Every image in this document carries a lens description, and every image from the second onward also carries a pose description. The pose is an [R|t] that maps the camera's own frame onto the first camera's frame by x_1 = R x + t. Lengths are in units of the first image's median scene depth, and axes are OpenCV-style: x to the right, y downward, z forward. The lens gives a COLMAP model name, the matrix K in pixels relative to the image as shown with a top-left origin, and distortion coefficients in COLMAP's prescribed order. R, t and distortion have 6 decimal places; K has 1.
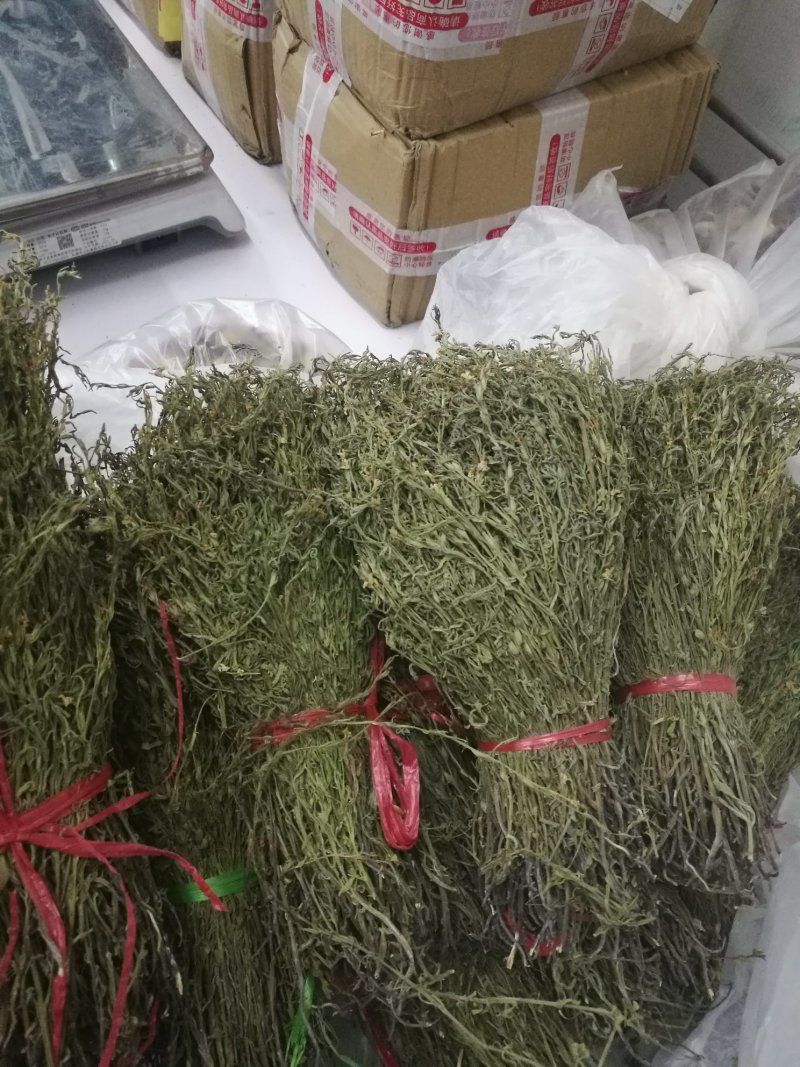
lens RADIAL K [[790.9, 0, 411.6], [0, 790.9, 545.5], [0, 0, 1]] dist [-0.025820, 0.000333]
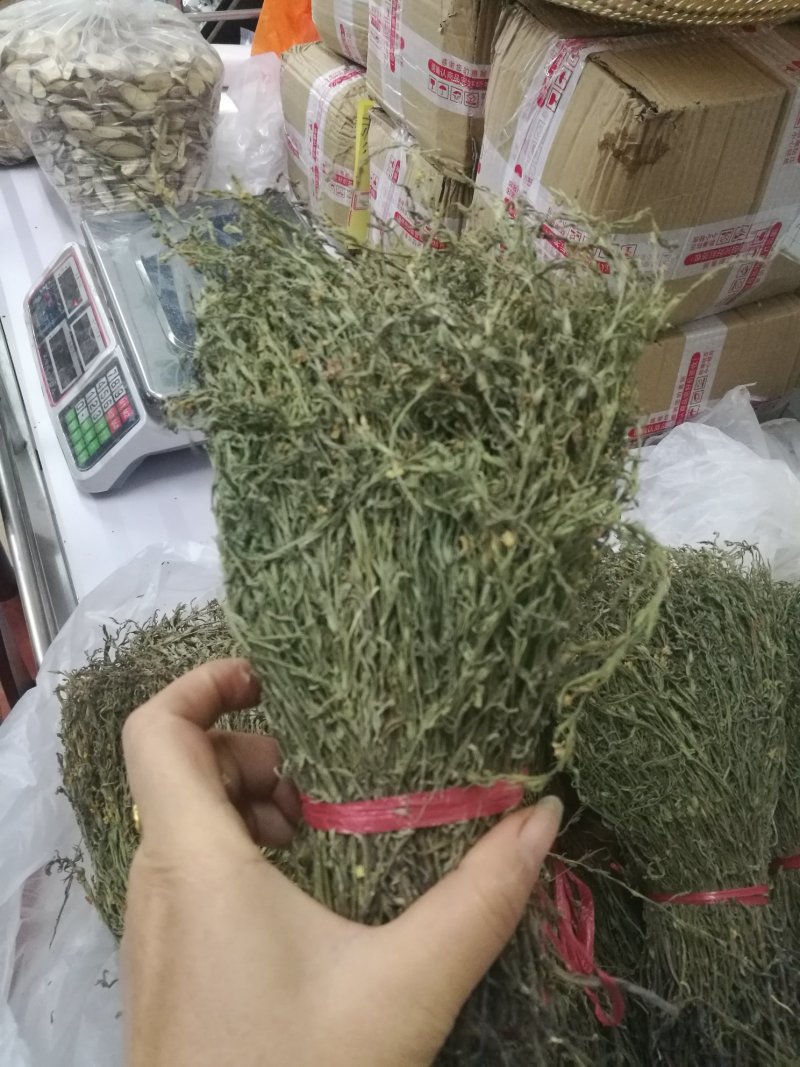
lens RADIAL K [[829.9, 0, 400.0], [0, 829.9, 533.5], [0, 0, 1]] dist [-0.041365, 0.037016]
pose [[0.993861, 0.086038, -0.069549, -0.241580], [-0.097012, 0.979952, -0.174021, -0.017664], [0.053183, 0.179700, 0.982283, -0.280557]]
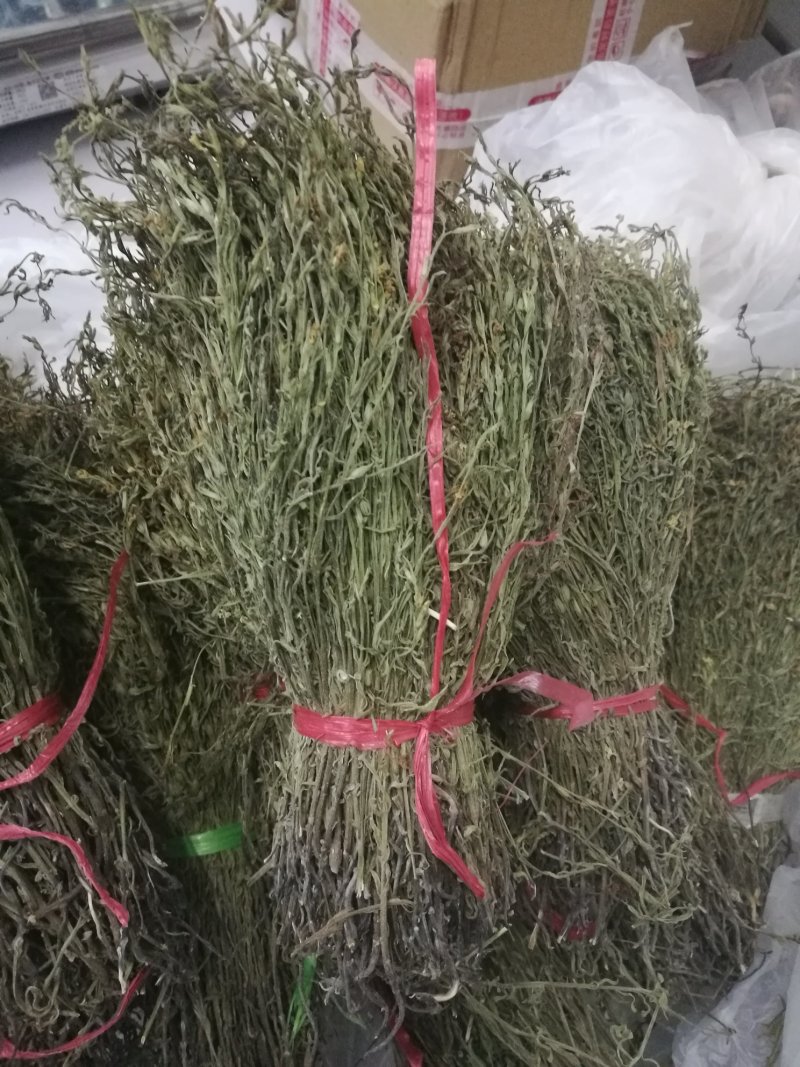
lens RADIAL K [[756.9, 0, 400.0], [0, 756.9, 533.5], [0, 0, 1]] dist [-0.077162, 0.072090]
pose [[0.999170, 0.040572, -0.003599, -0.044268], [-0.039649, 0.989049, 0.142164, -0.055073], [0.009328, -0.141904, 0.989837, 0.193560]]
